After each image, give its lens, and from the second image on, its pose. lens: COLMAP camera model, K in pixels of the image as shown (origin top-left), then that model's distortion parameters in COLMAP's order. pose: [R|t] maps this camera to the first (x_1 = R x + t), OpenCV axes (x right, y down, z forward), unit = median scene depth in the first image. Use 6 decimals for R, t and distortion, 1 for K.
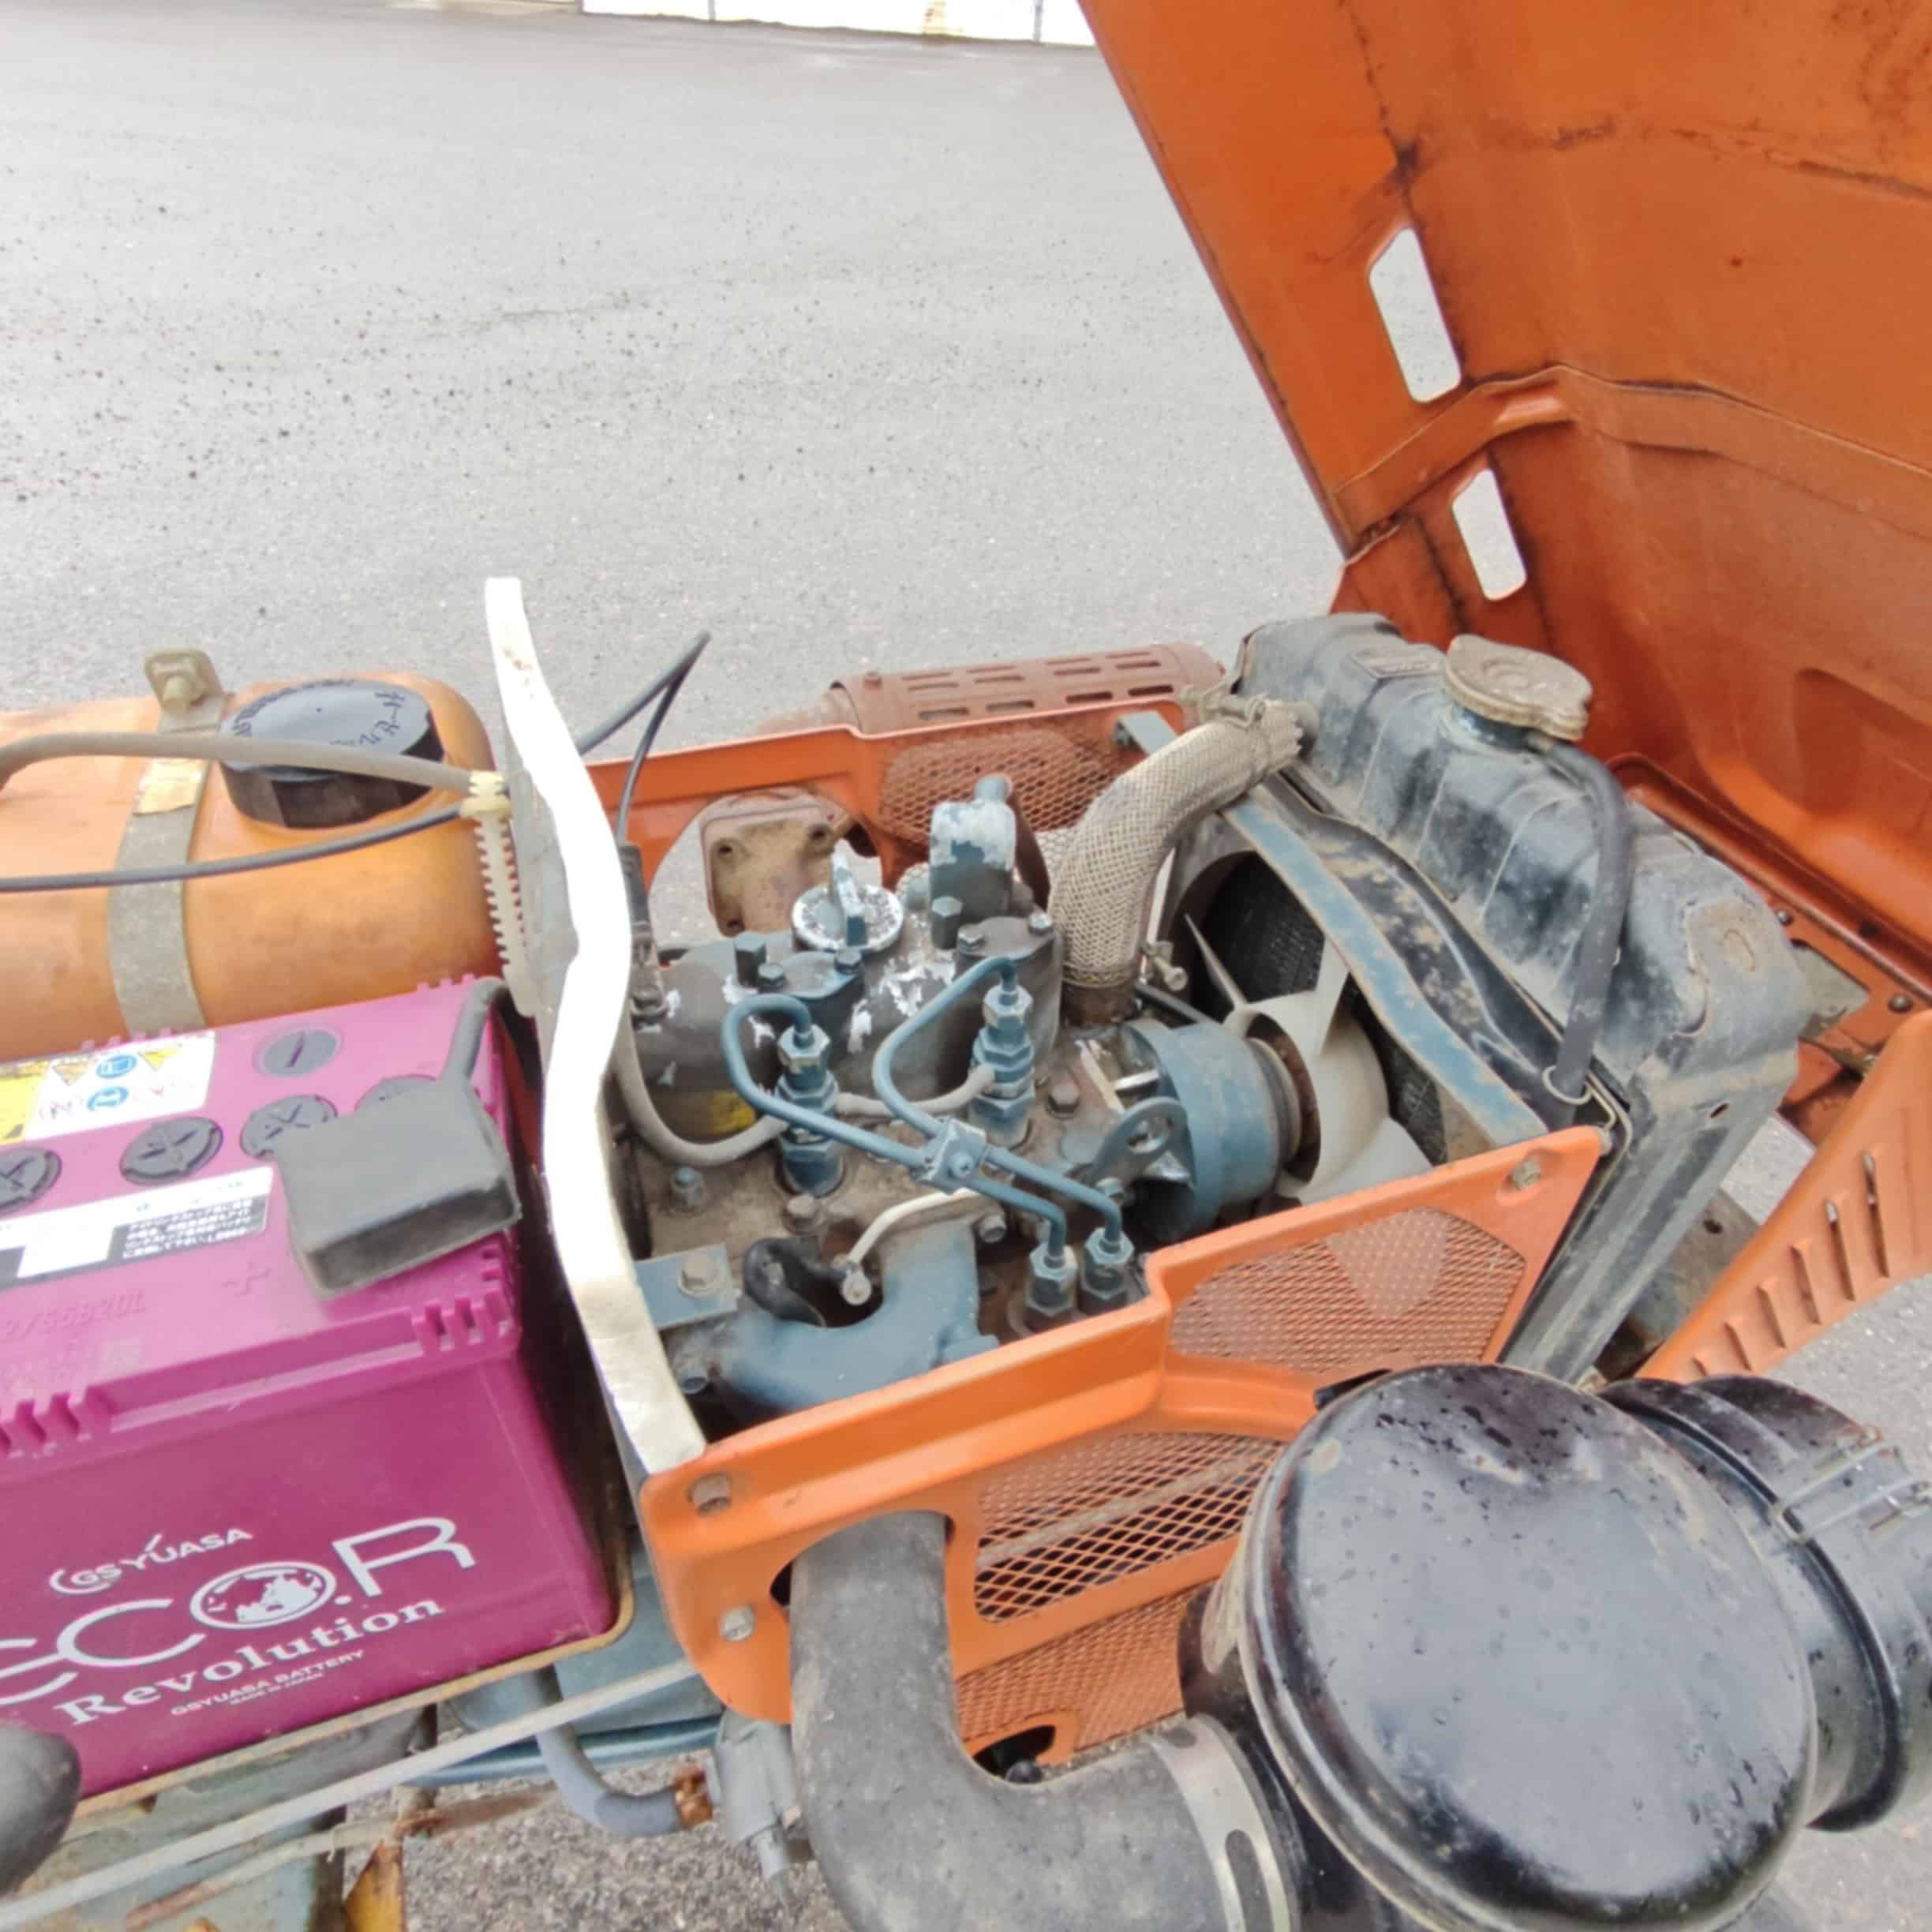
lens RADIAL K [[1237.5, 0, 965.7], [0, 1237.5, 966.7], [0, 0, 1]] dist [0.004076, -0.001815]
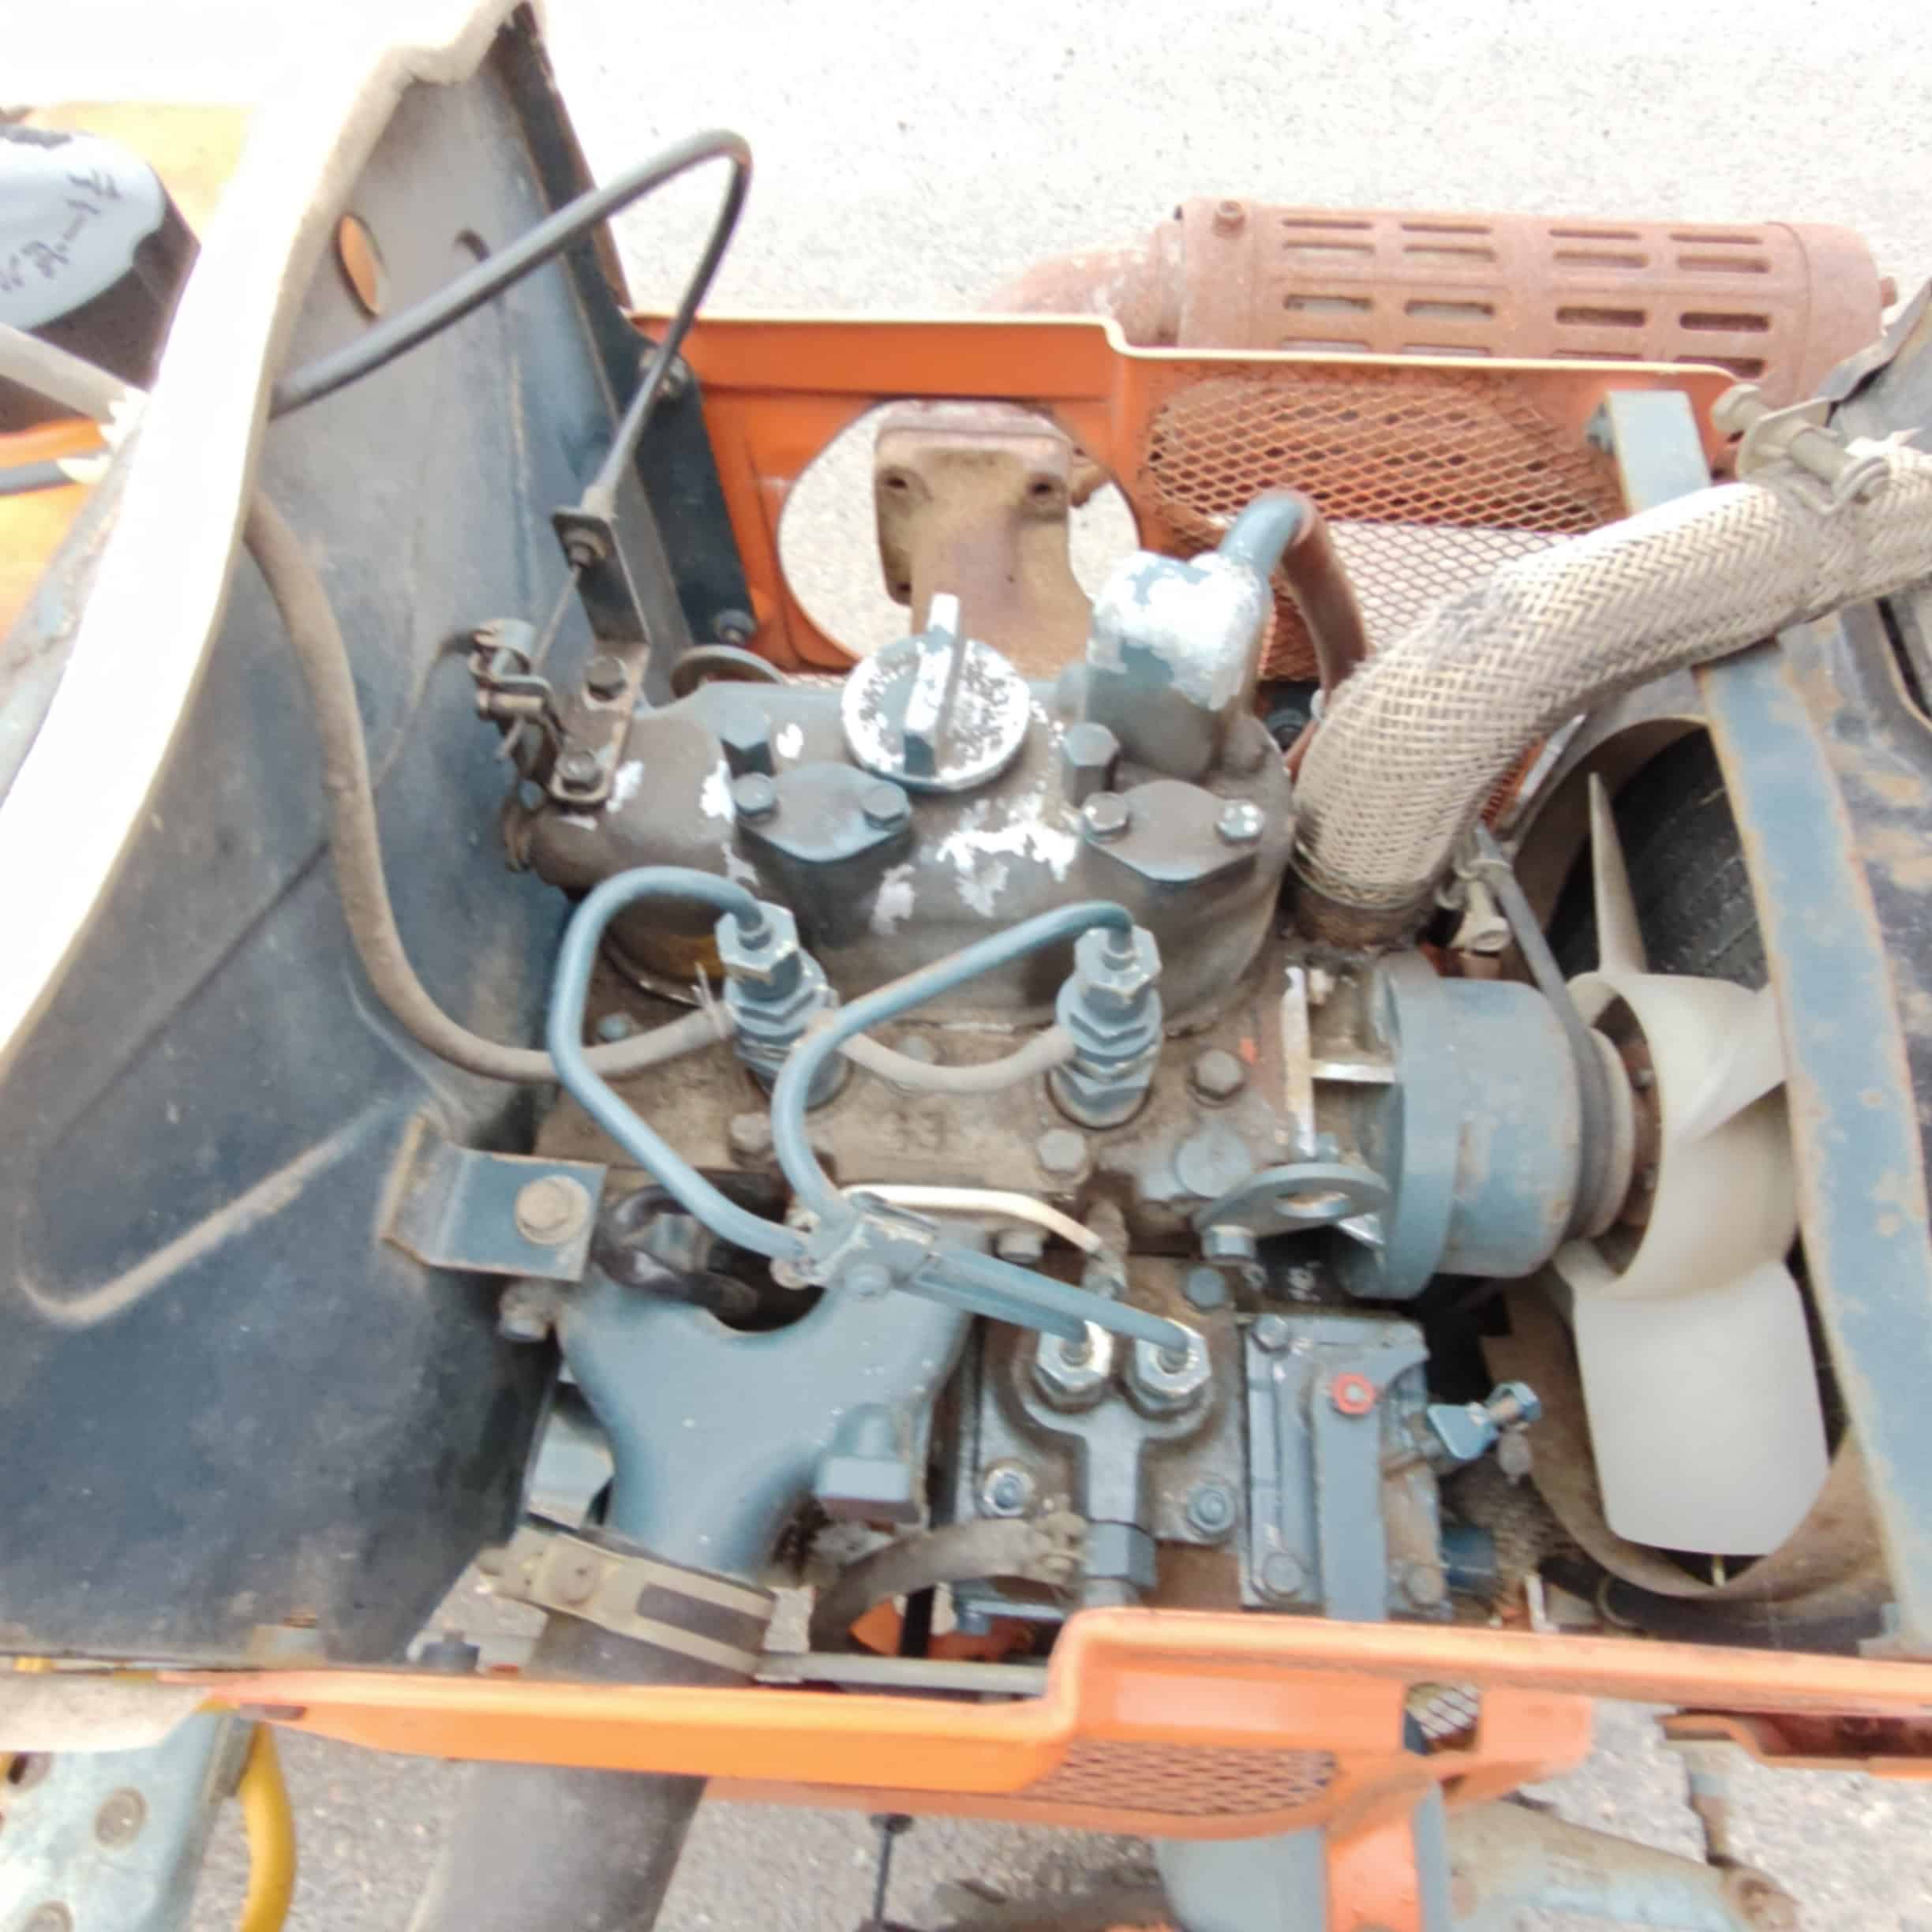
lens RADIAL K [[1237.5, 0, 1006.1], [0, 1237.5, 937.2], [0, 0, 1]] dist [0.004076, -0.001815]
pose [[0.914448, 0.325989, -0.239825, 0.109386], [-0.215929, 0.894205, 0.392138, -0.175575], [0.342286, -0.306805, 0.888094, 0.434074]]
